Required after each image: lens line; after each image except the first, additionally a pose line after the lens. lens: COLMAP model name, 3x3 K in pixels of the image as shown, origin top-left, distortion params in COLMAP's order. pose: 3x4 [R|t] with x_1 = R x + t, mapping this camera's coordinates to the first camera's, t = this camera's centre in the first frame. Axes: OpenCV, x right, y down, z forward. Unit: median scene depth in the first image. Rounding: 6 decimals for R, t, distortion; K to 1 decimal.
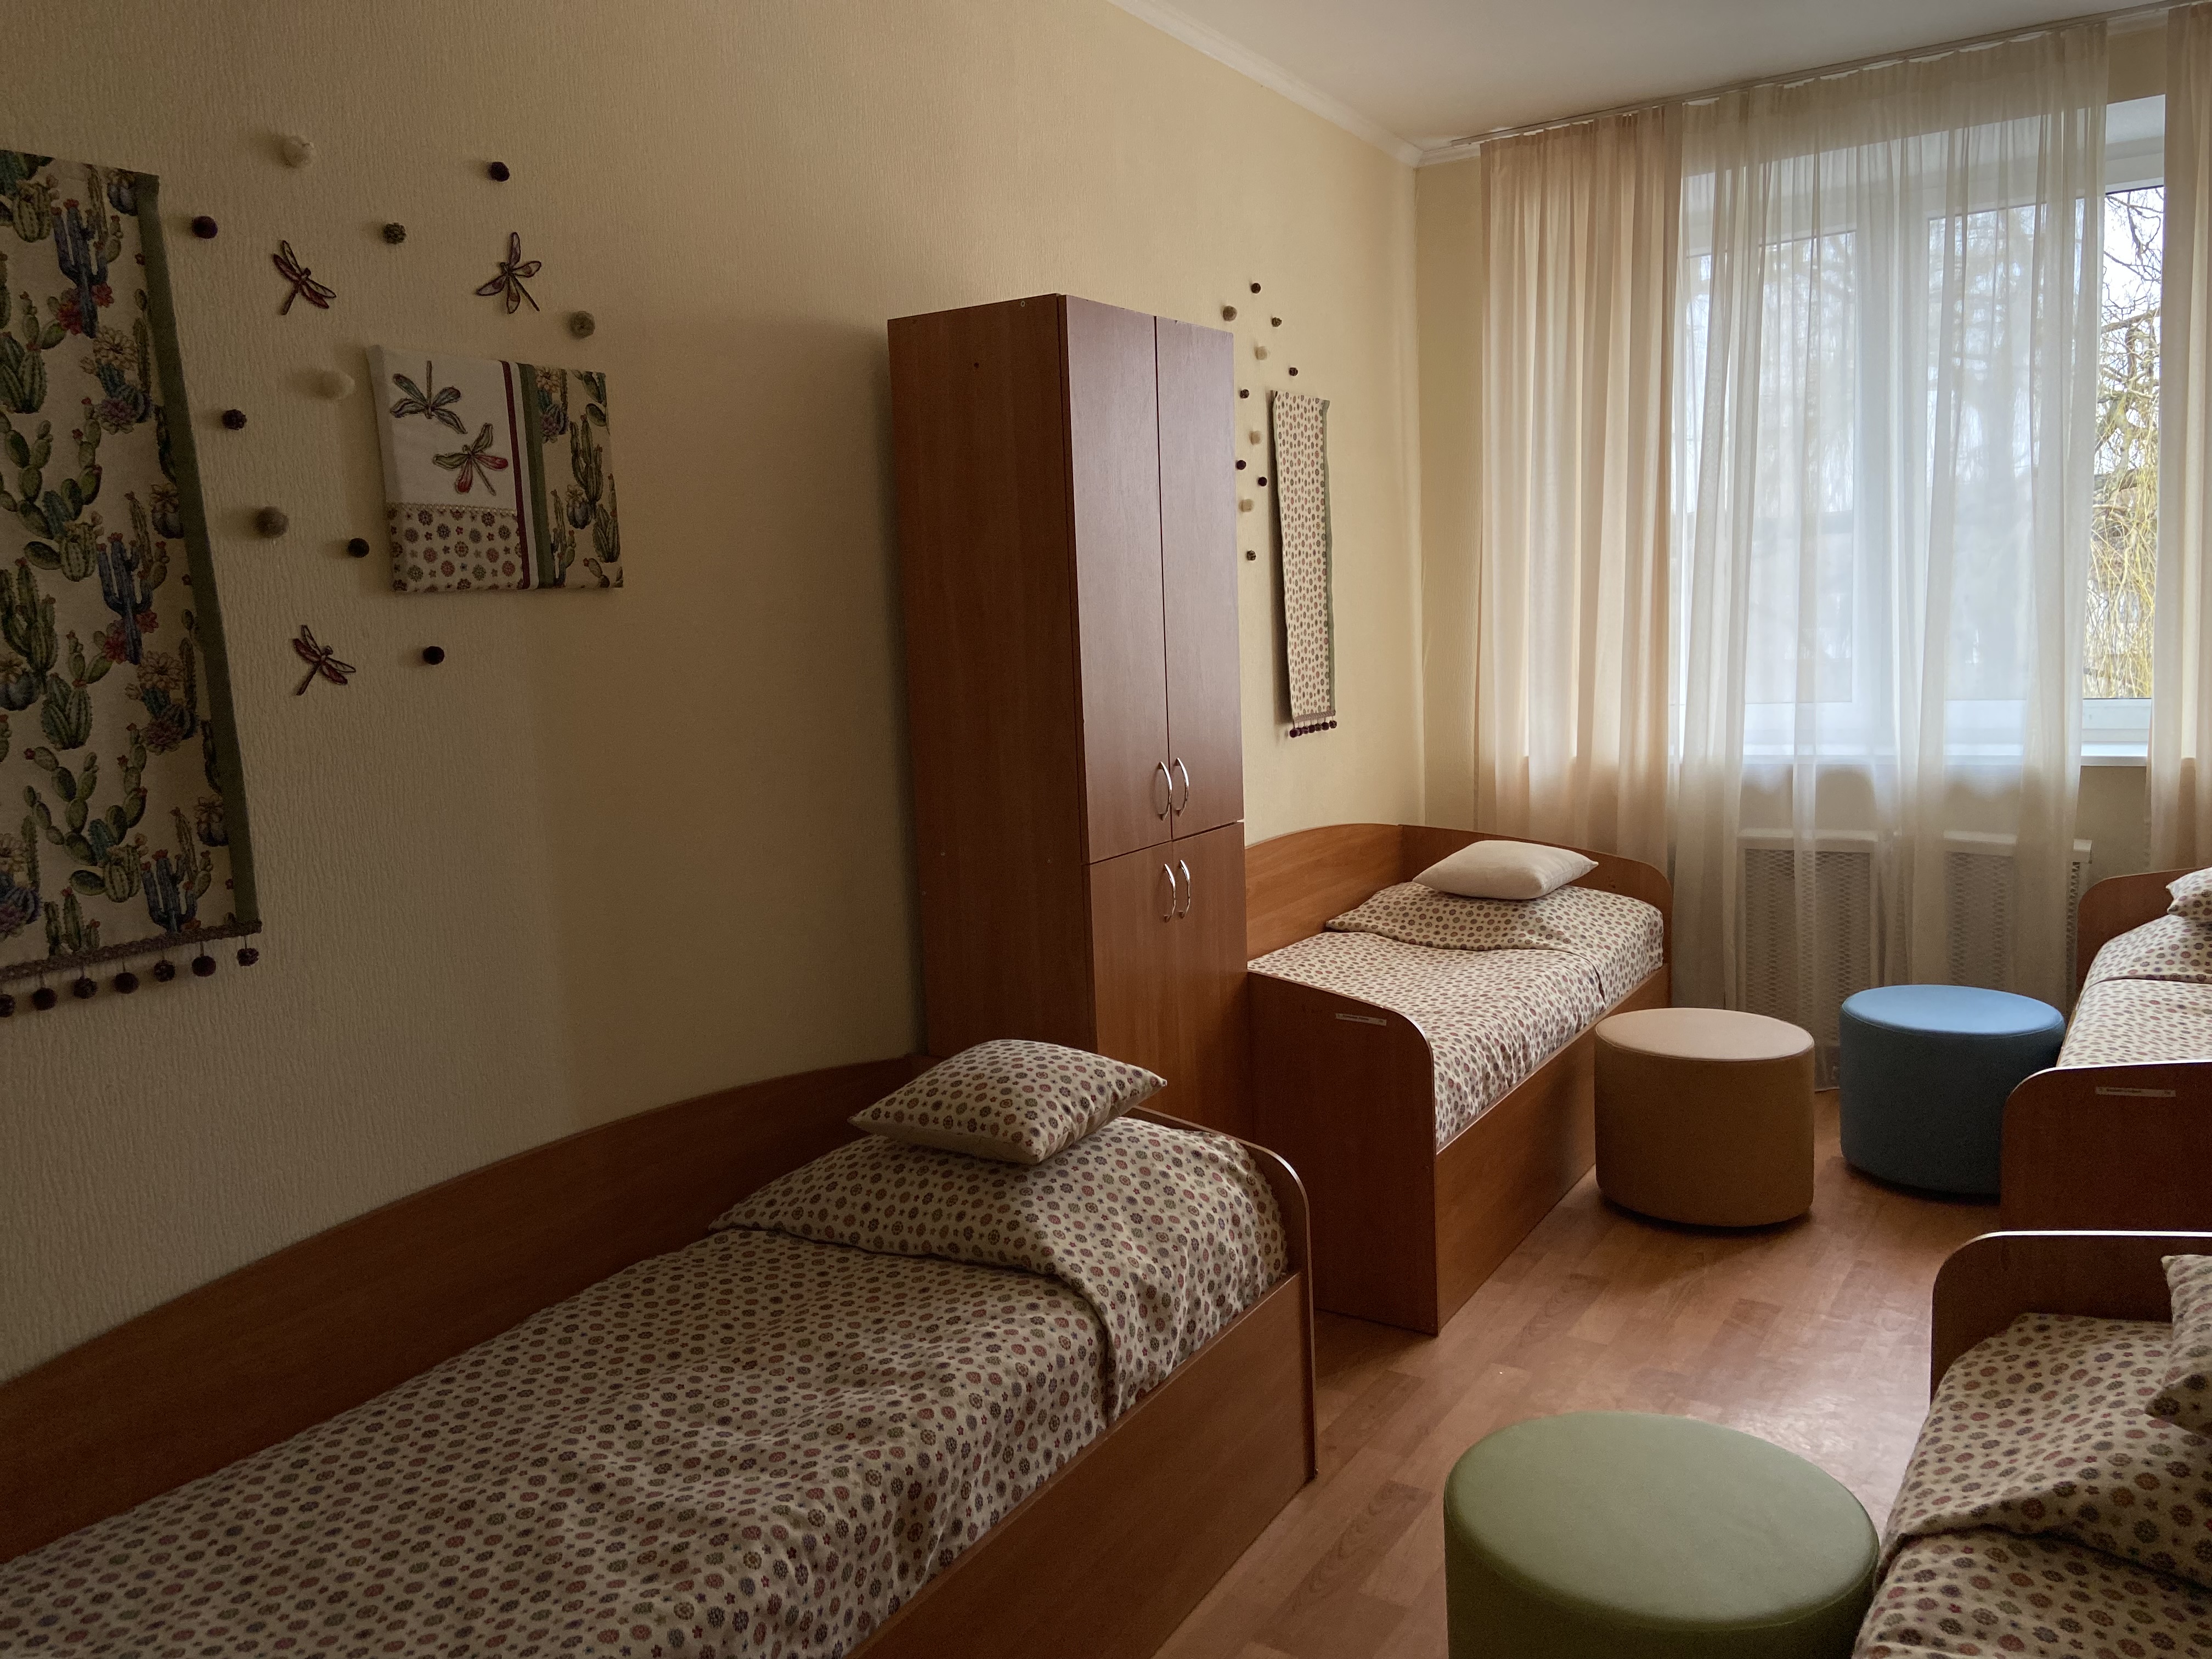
lens RADIAL K [[1676.4, 0, 1107.8], [0, 1676.4, 826.6], [0, 0, 1]] dist [0.012222, -0.018262]
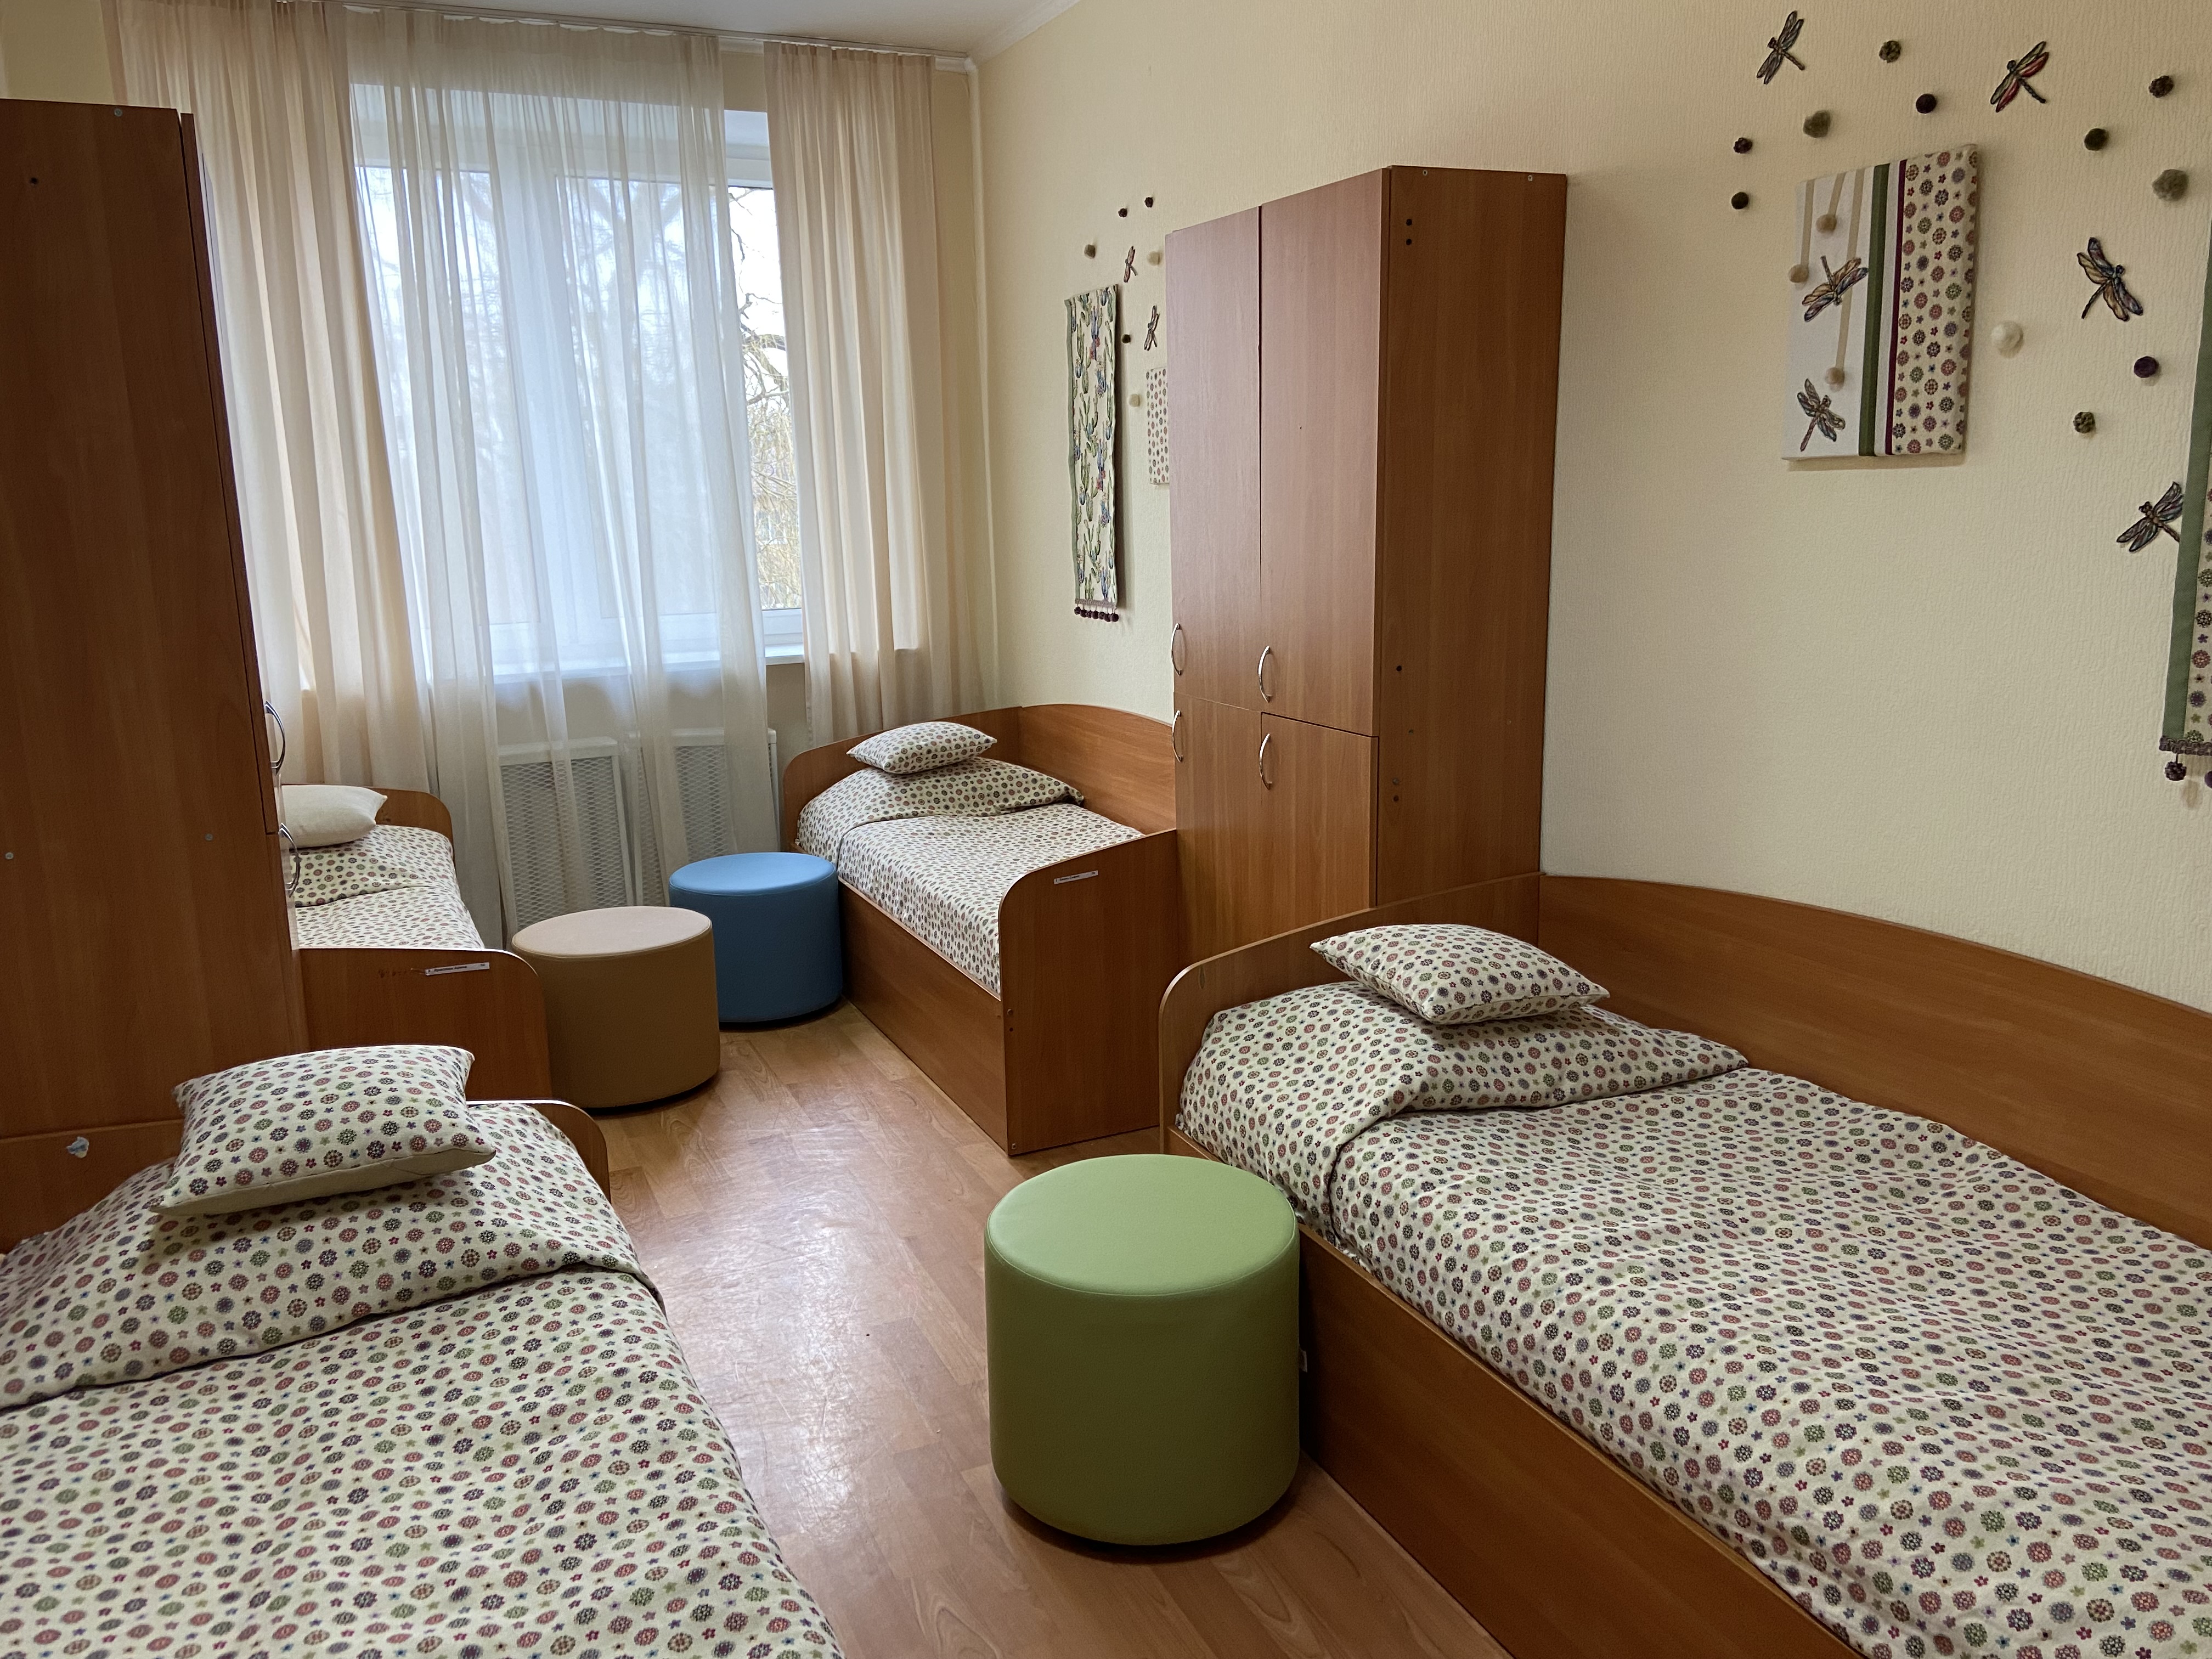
lens RADIAL K [[1676.4, 0, 1111.5], [0, 1676.4, 835.4], [0, 0, 1]] dist [0.012222, -0.018262]
pose [[0.516513, -0.147836, 0.843421, -0.340417], [0.110165, 0.988270, 0.105761, -0.013789], [-0.849163, 0.038288, 0.526741, 0.148664]]
